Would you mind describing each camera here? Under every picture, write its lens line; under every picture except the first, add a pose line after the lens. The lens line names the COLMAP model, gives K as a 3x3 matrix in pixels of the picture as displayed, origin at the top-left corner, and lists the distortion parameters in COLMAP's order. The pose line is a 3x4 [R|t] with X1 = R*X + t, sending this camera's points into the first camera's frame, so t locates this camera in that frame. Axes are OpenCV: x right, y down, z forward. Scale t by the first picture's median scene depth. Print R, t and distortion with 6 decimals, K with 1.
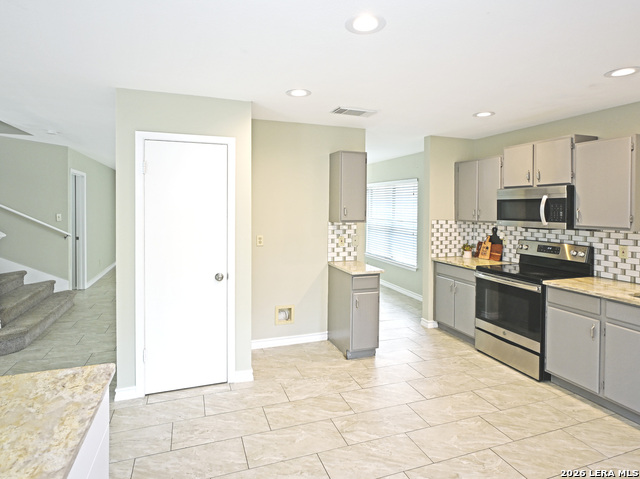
lens RADIAL K [[357.0, 0, 327.4], [0, 357.0, 212.4], [0, 0, 1]] dist [-0.004819, 0.004957]
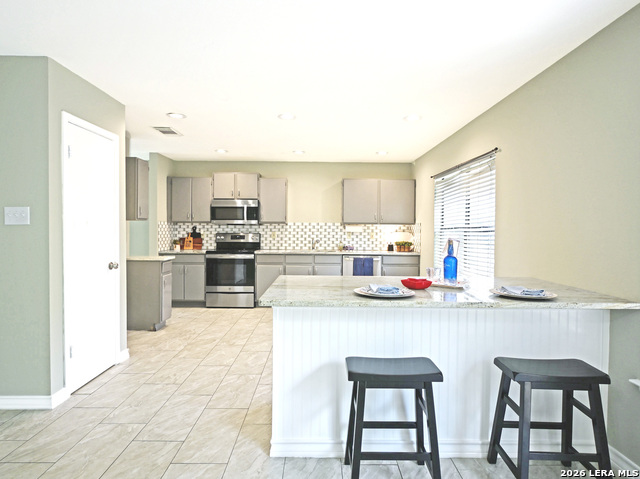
lens RADIAL K [[357.0, 0, 321.8], [0, 357.0, 238.2], [0, 0, 1]] dist [-0.004819, 0.004957]
pose [[0.351764, -0.037016, 0.935357, -0.926799], [0.010337, 0.999311, 0.035659, 0.058690], [-0.936032, -0.002875, 0.351904, 0.038619]]
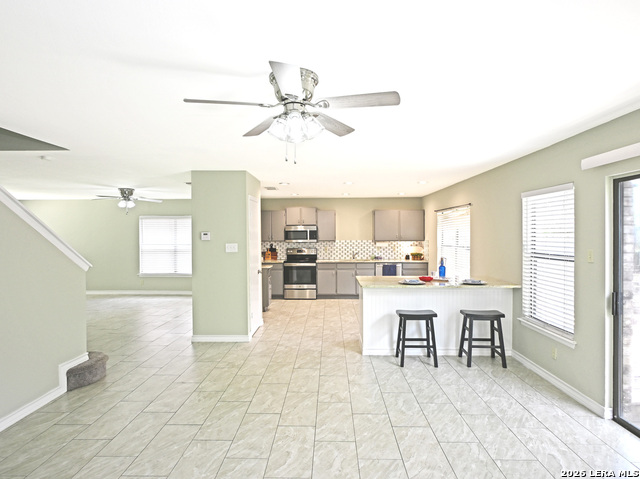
lens RADIAL K [[357.0, 0, 326.0], [0, 357.0, 241.2], [0, 0, 1]] dist [-0.004819, 0.004957]
pose [[0.361241, -0.038985, 0.931657, -1.790835], [0.021663, 0.999207, 0.033412, -0.047082], [-0.932221, 0.008113, 0.361799, -0.044416]]
